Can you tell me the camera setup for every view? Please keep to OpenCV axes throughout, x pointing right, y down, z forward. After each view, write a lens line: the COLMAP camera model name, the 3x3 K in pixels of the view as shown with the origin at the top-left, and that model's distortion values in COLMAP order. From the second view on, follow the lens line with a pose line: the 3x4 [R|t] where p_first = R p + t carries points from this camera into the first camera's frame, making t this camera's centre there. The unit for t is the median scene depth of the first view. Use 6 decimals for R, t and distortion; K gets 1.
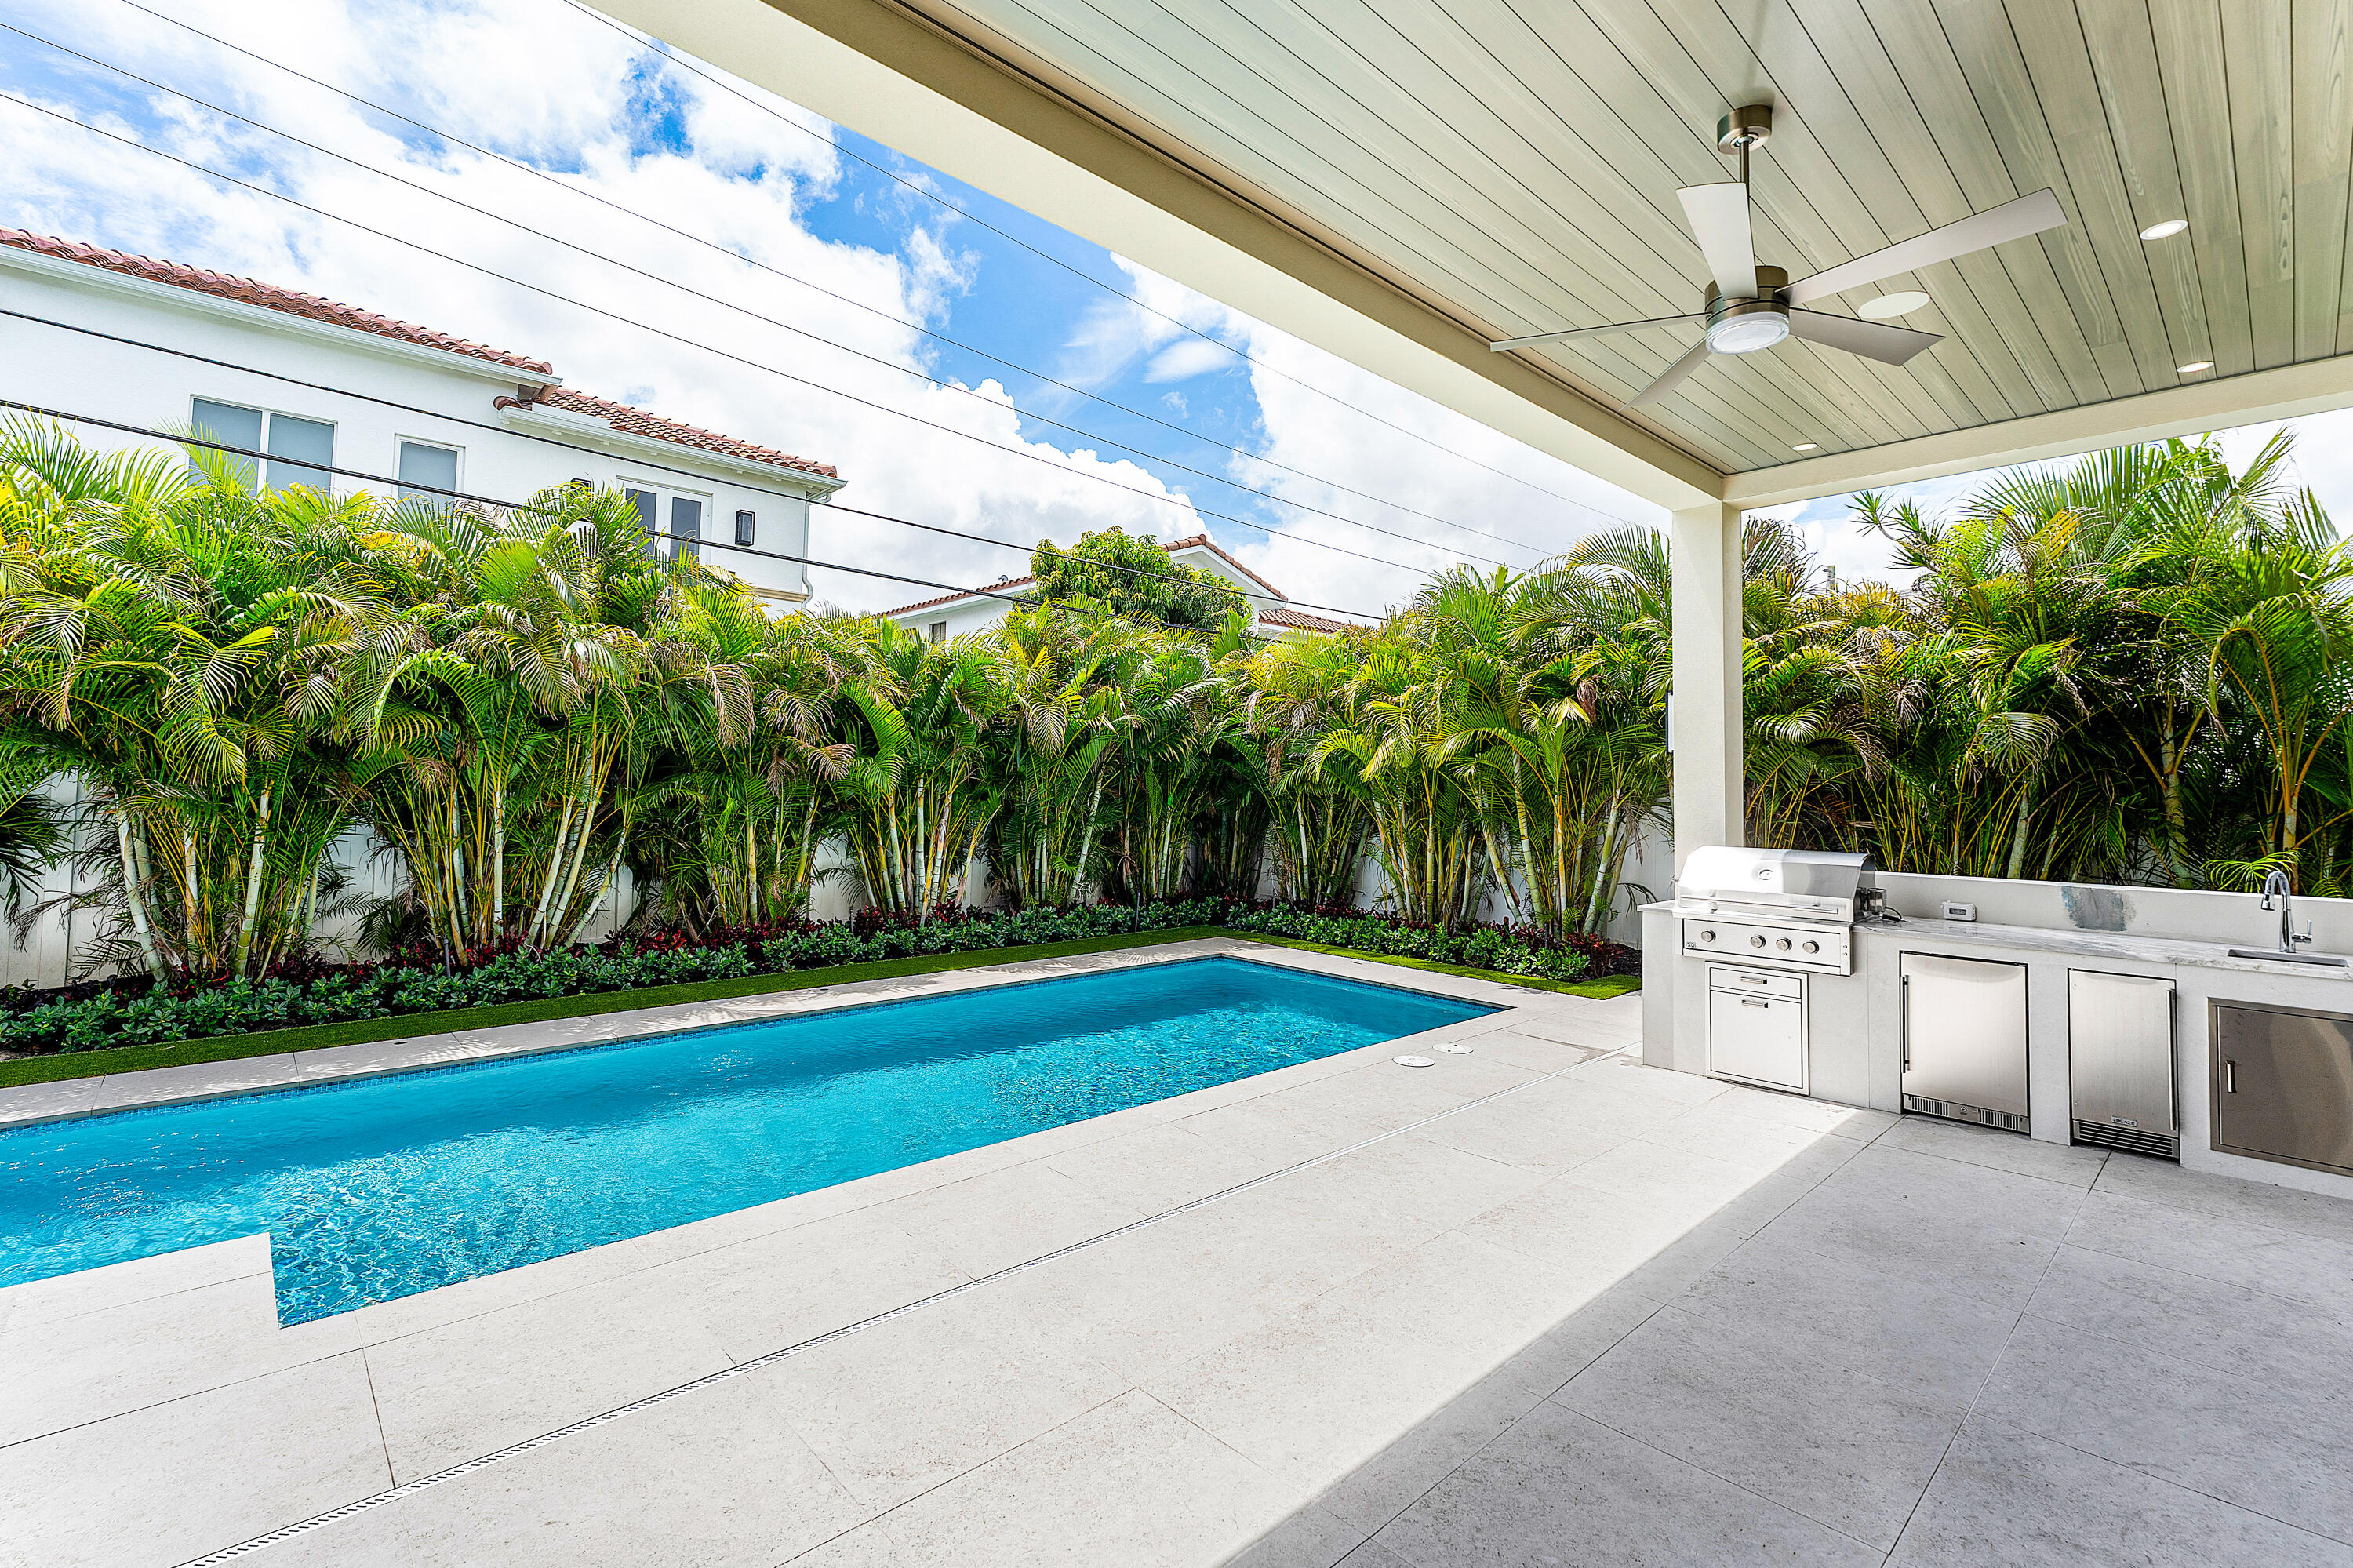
lens RADIAL K [[1020.5, 0, 1176.5], [0, 1020.5, 784.0], [0, 0, 1]] dist [0.001032, 0.000038]
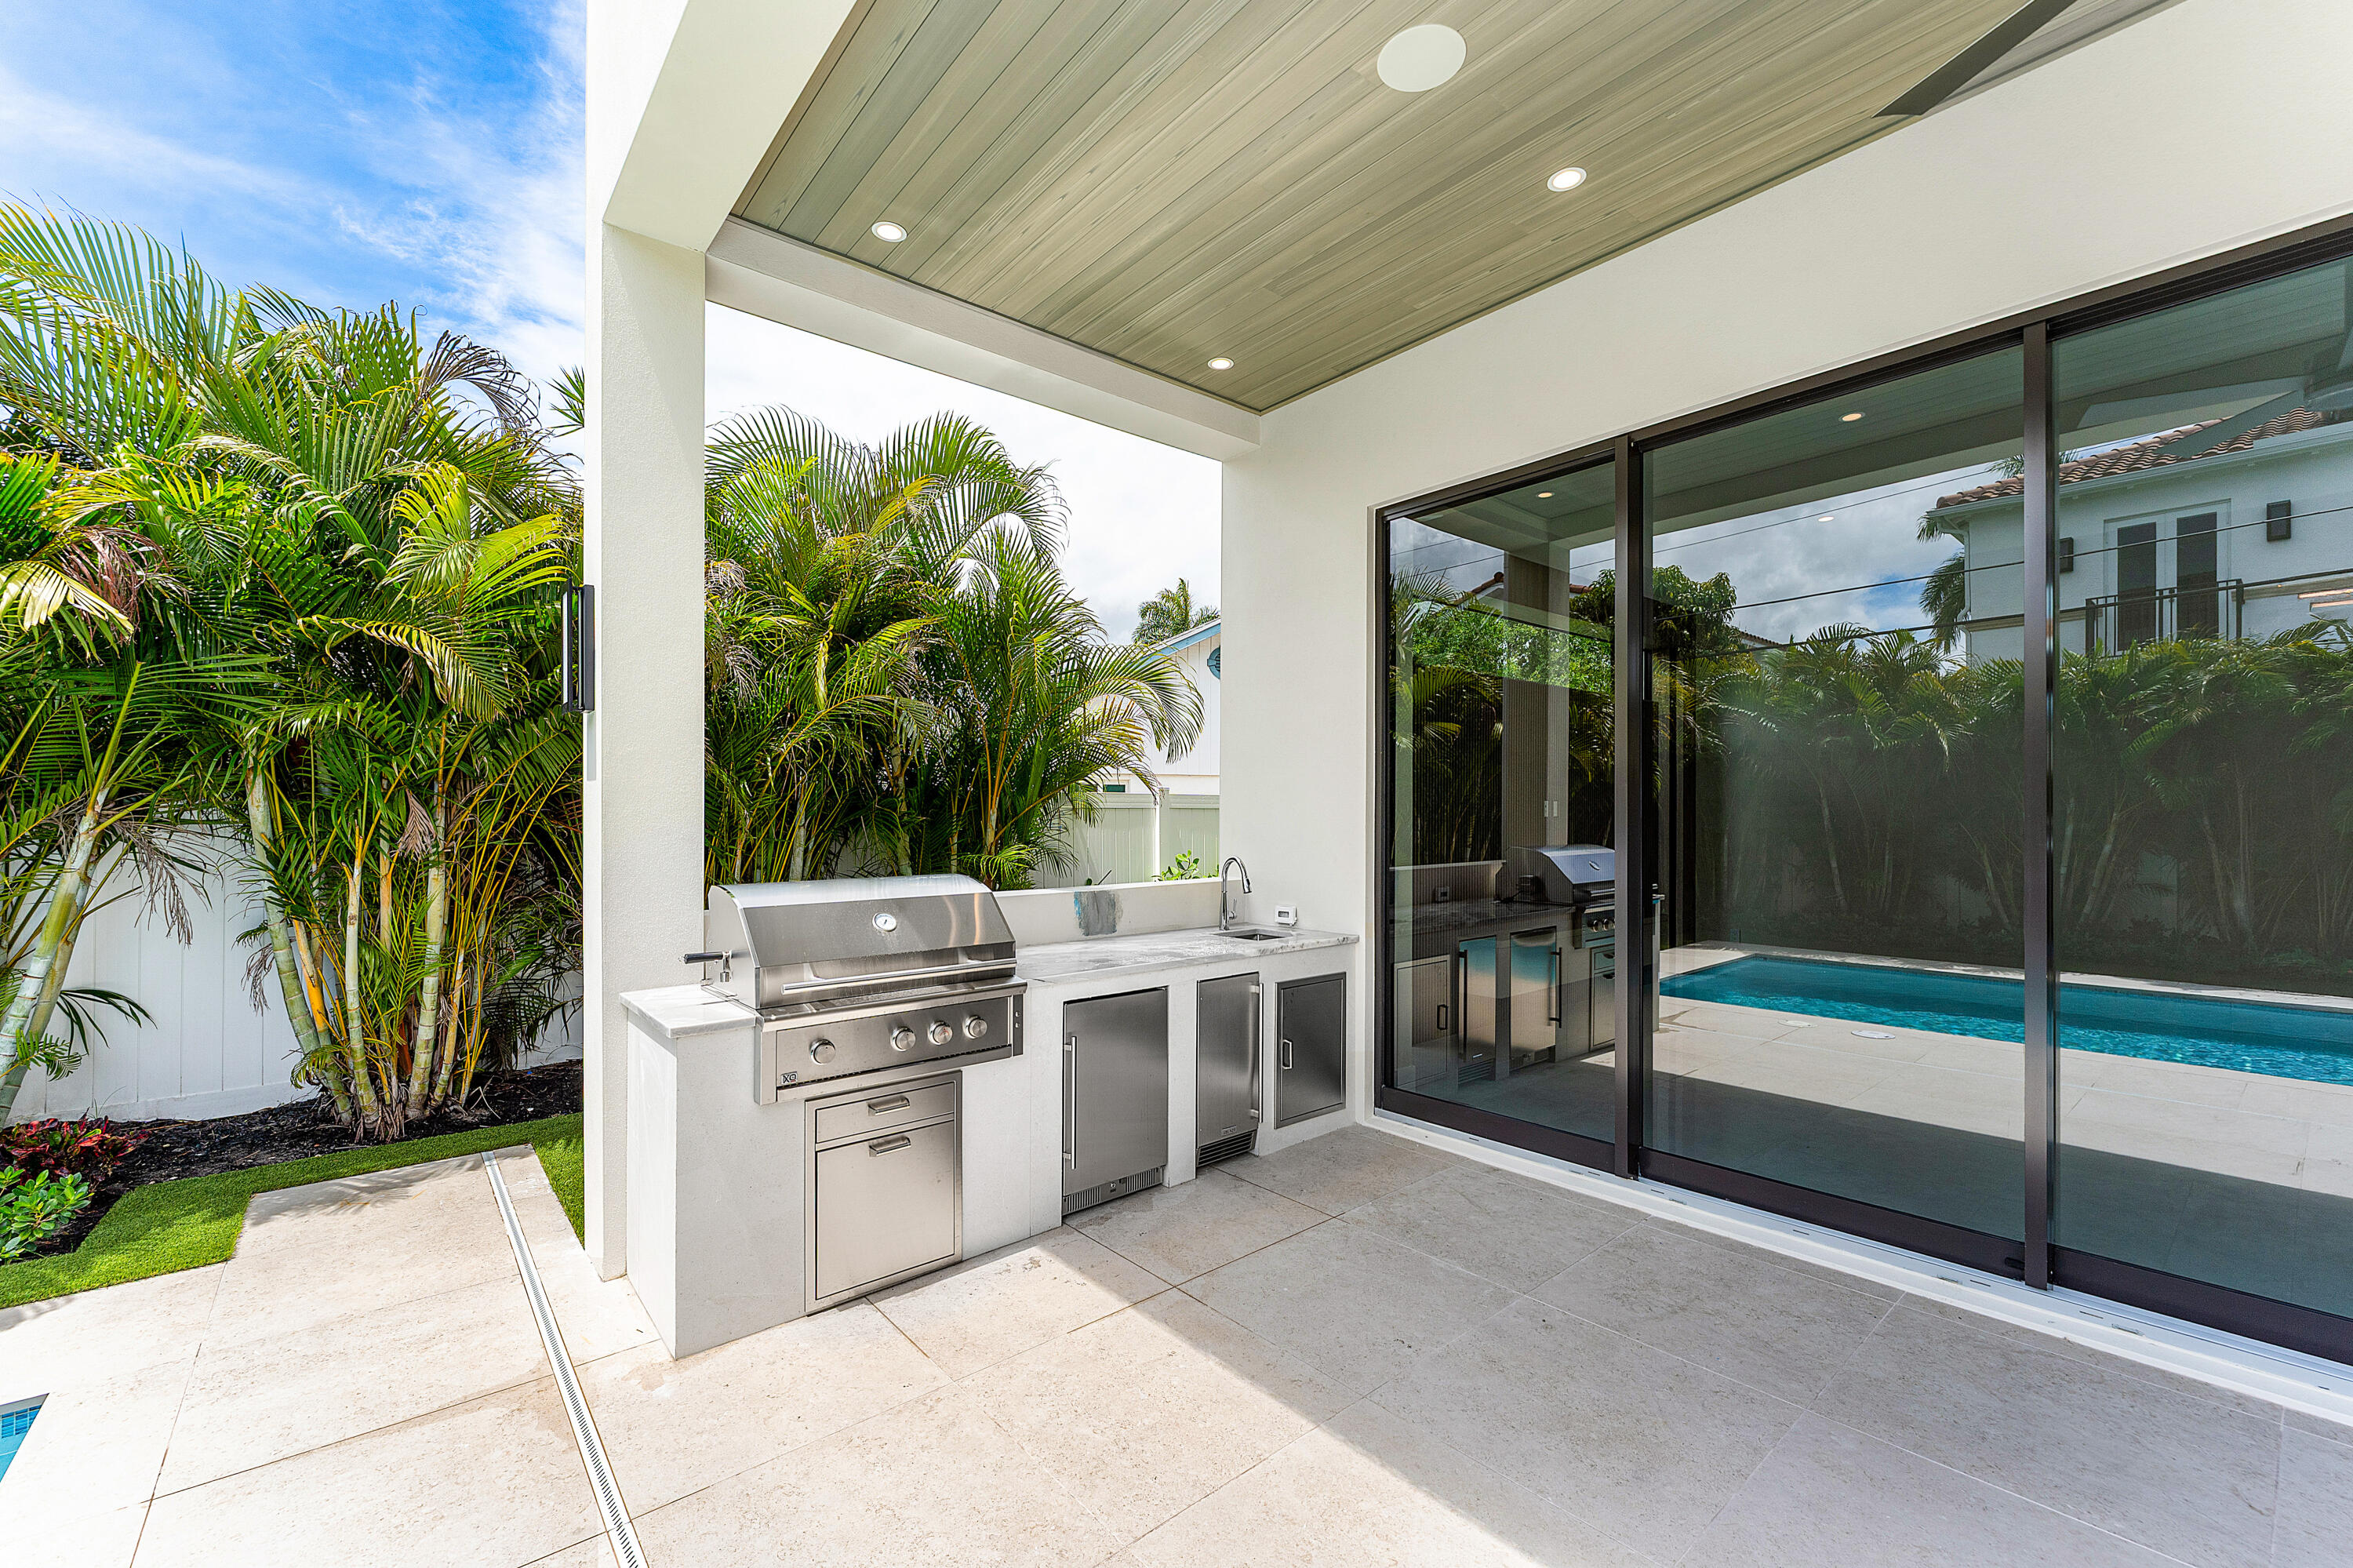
lens RADIAL K [[980.6, 0, 1157.0], [0, 980.6, 792.1], [0, 0, 1]] dist [-0.001468, -0.000447]
pose [[0.057989, 0.010838, 0.998258, 0.015263], [0.009985, 0.999885, -0.011436, 0.017027], [-0.998267, 0.010631, 0.057875, 0.533276]]
